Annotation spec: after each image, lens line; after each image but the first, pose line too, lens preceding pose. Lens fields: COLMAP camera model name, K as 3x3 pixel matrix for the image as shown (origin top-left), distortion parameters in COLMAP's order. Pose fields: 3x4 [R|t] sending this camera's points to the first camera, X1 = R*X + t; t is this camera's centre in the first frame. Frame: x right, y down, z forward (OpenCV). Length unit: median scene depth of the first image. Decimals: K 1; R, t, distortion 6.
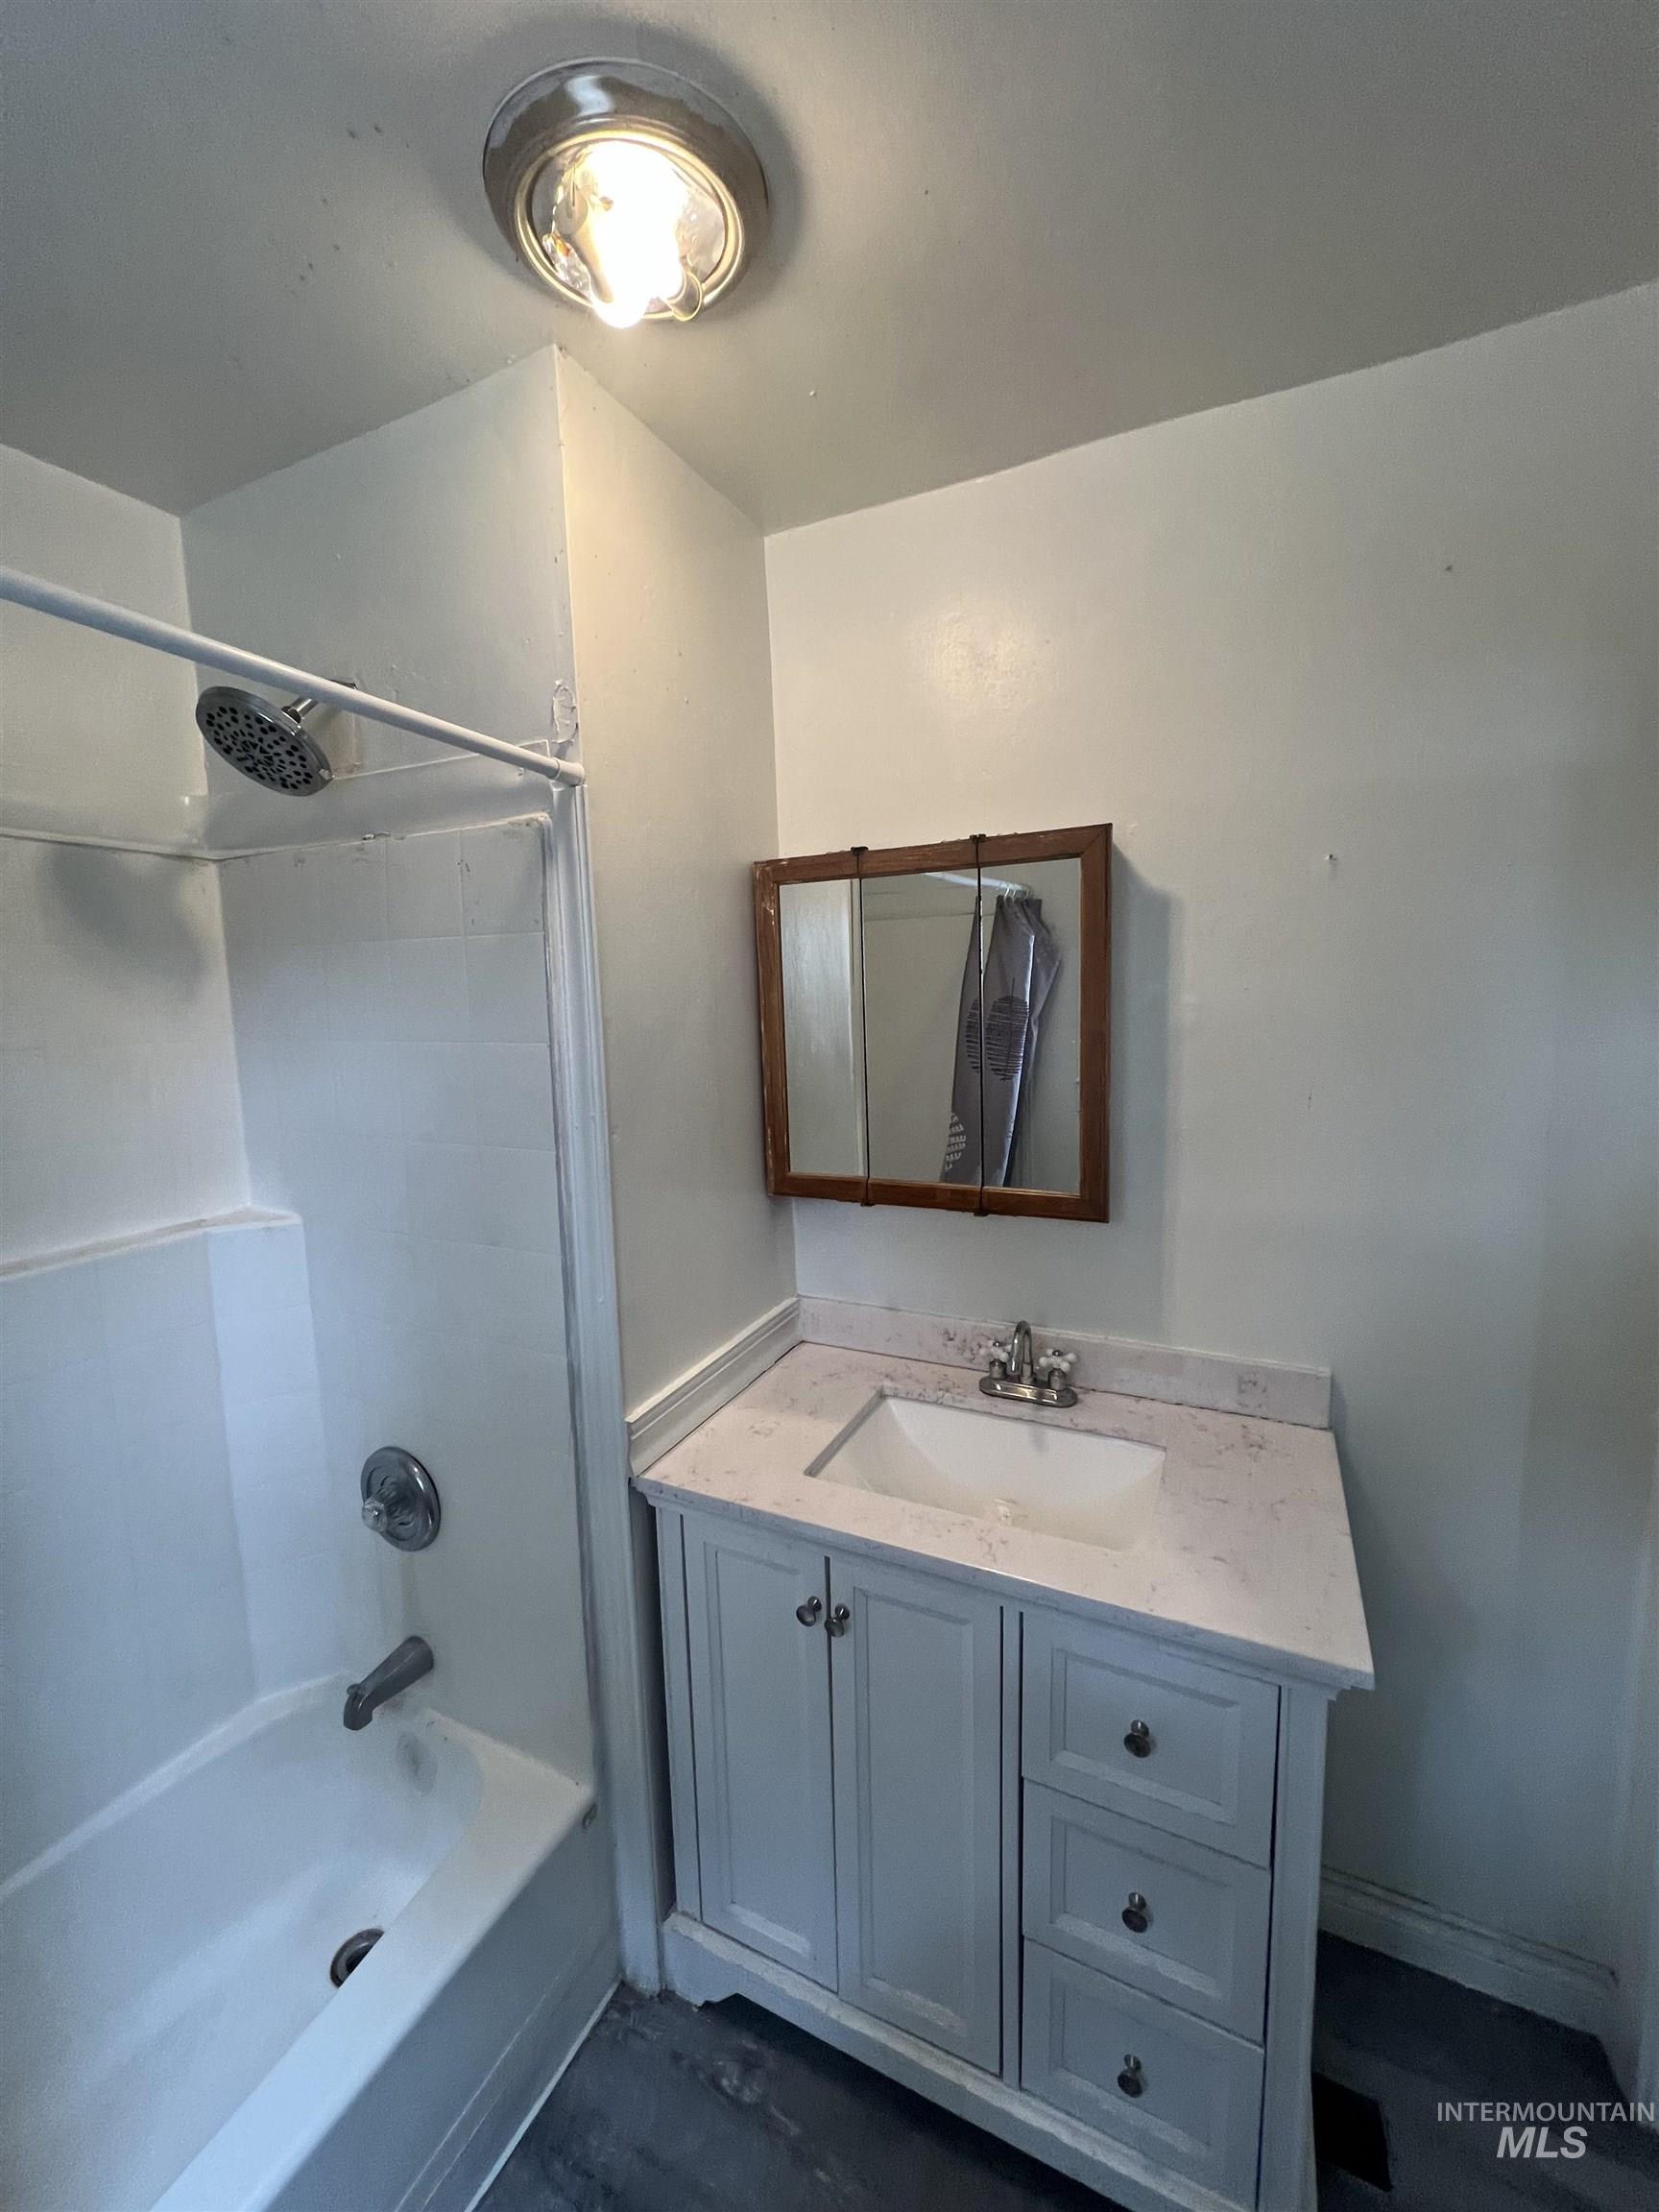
lens RADIAL K [[883.2, 0, 828.6], [0, 883.2, 1099.5], [0, 0, 1]] dist [-0.003139, 0.000394]
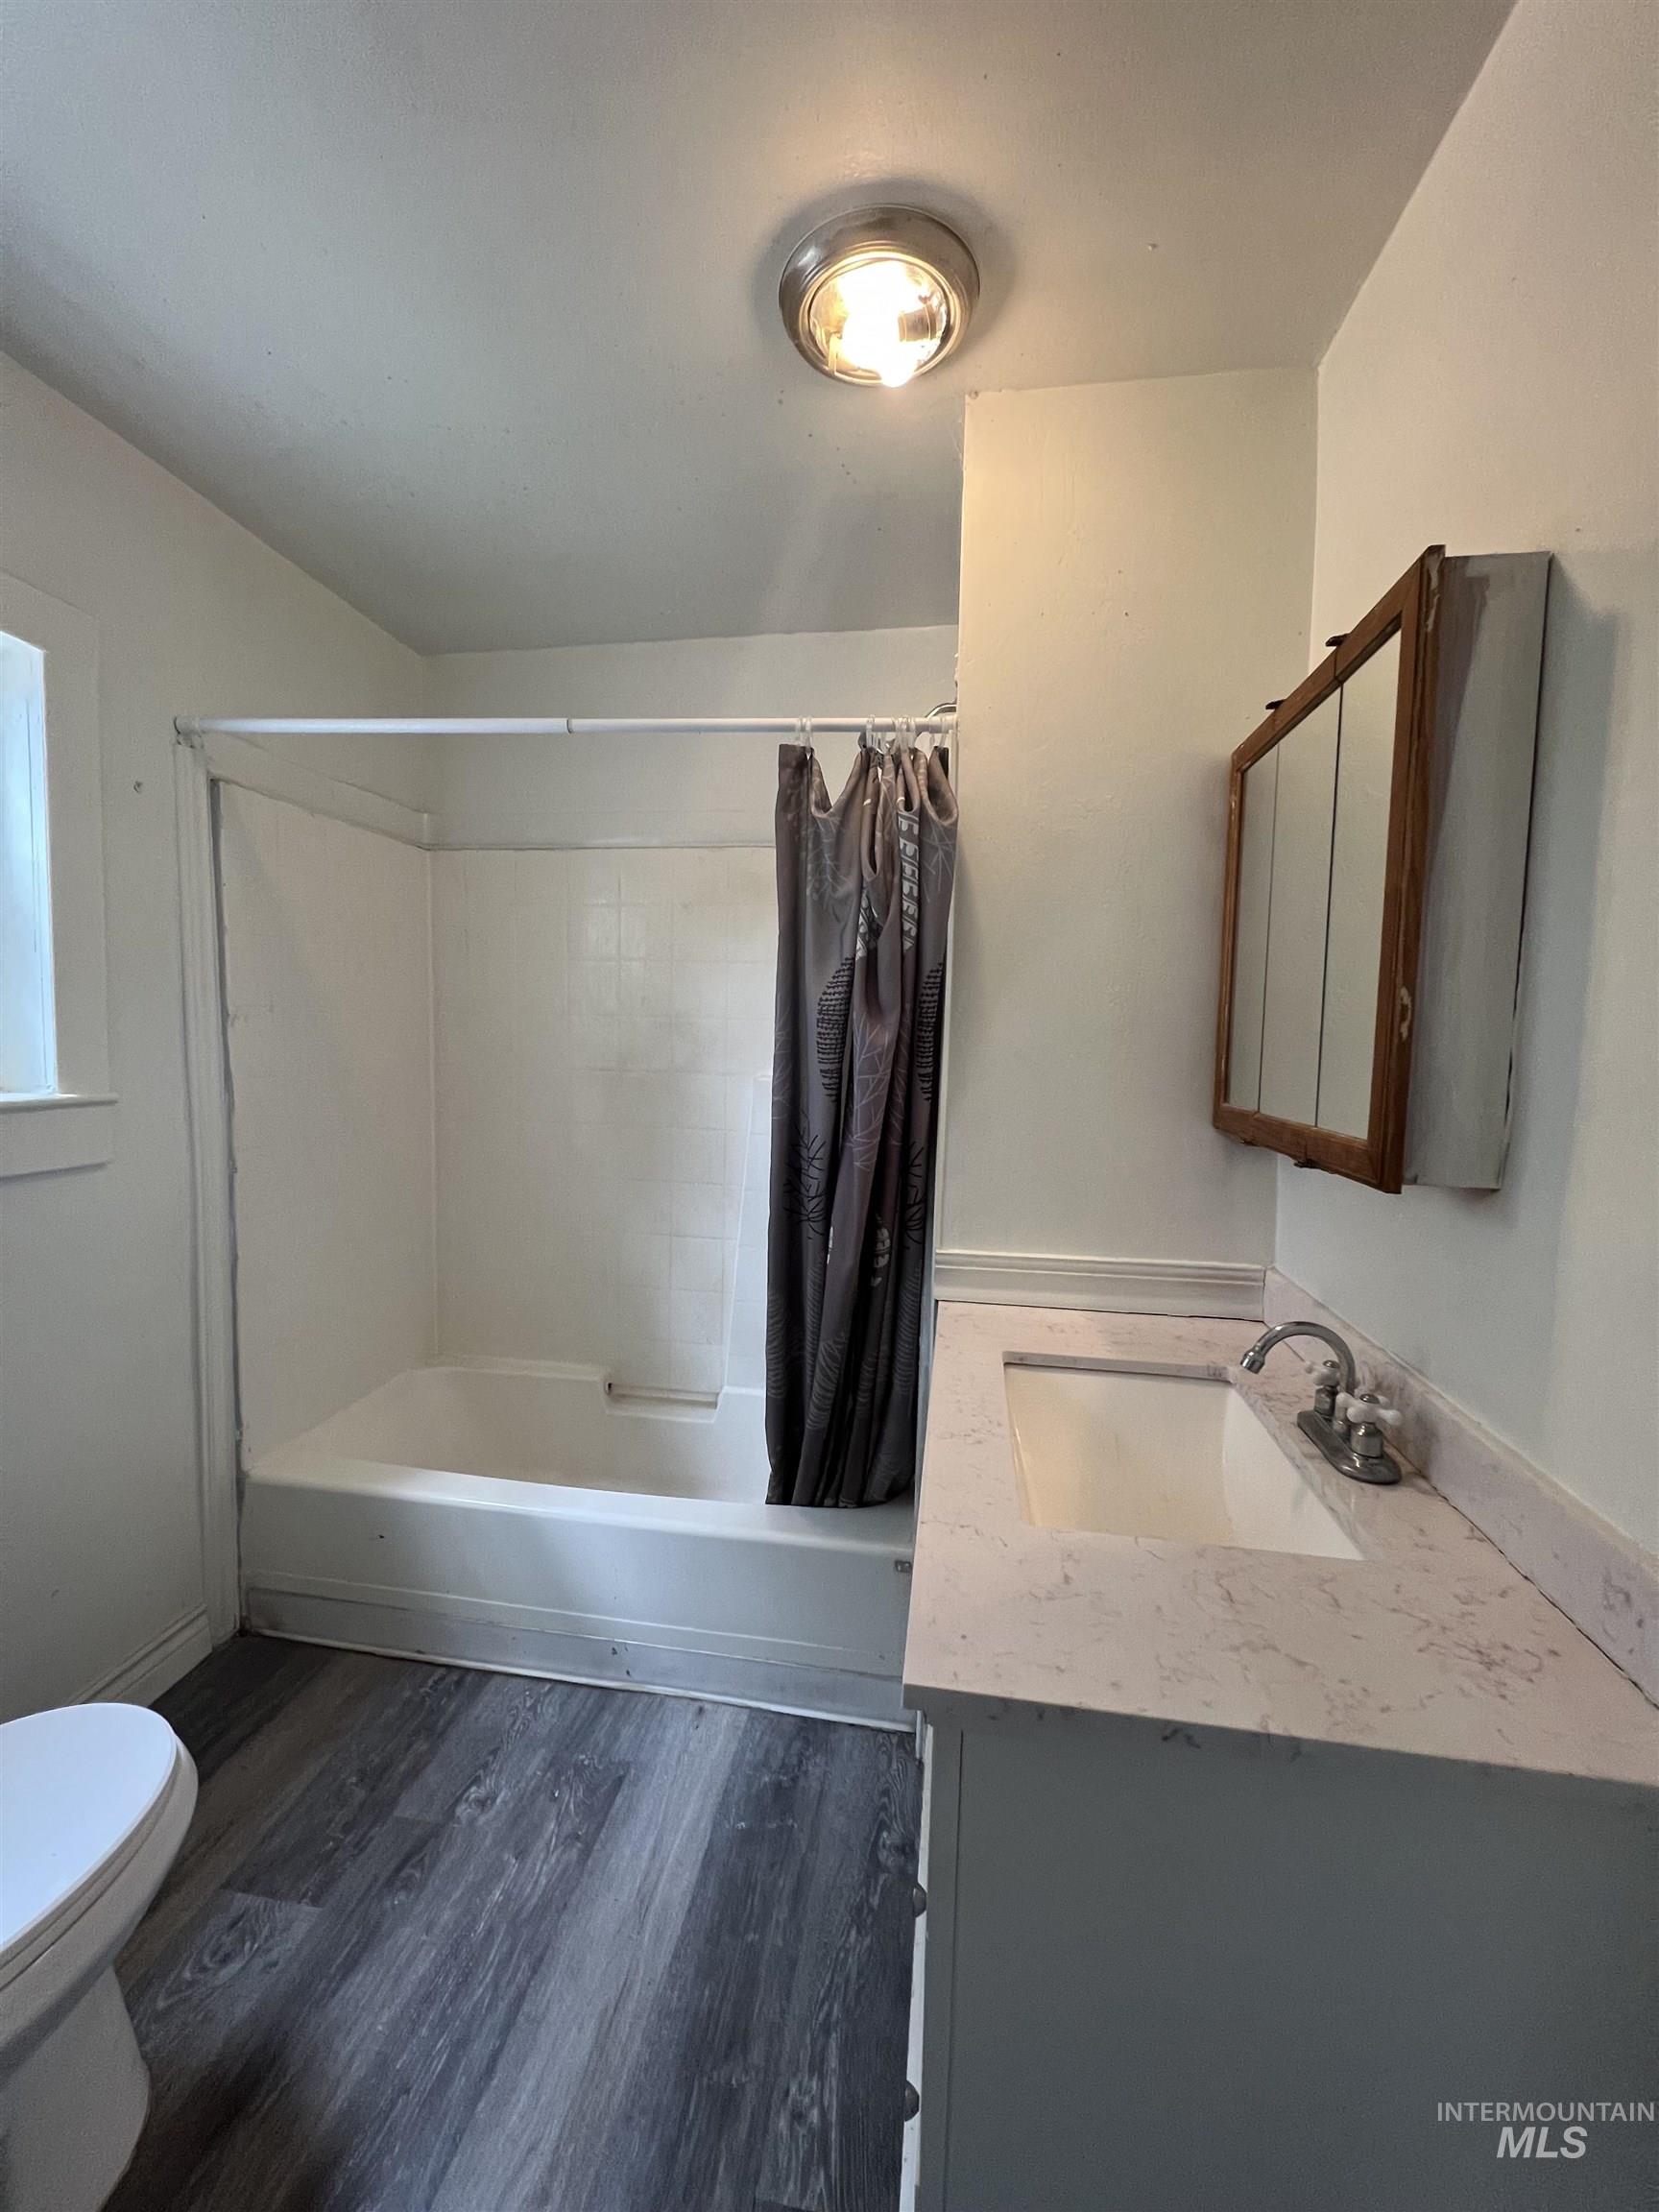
lens RADIAL K [[883.2, 0, 826.1], [0, 883.2, 1104.6], [0, 0, 1]] dist [-0.003139, 0.000394]
pose [[0.278888, 0.098390, -0.955270, 0.833333], [-0.134778, 0.988902, 0.062506, 0.100793], [0.950819, 0.111317, 0.289054, 0.462547]]
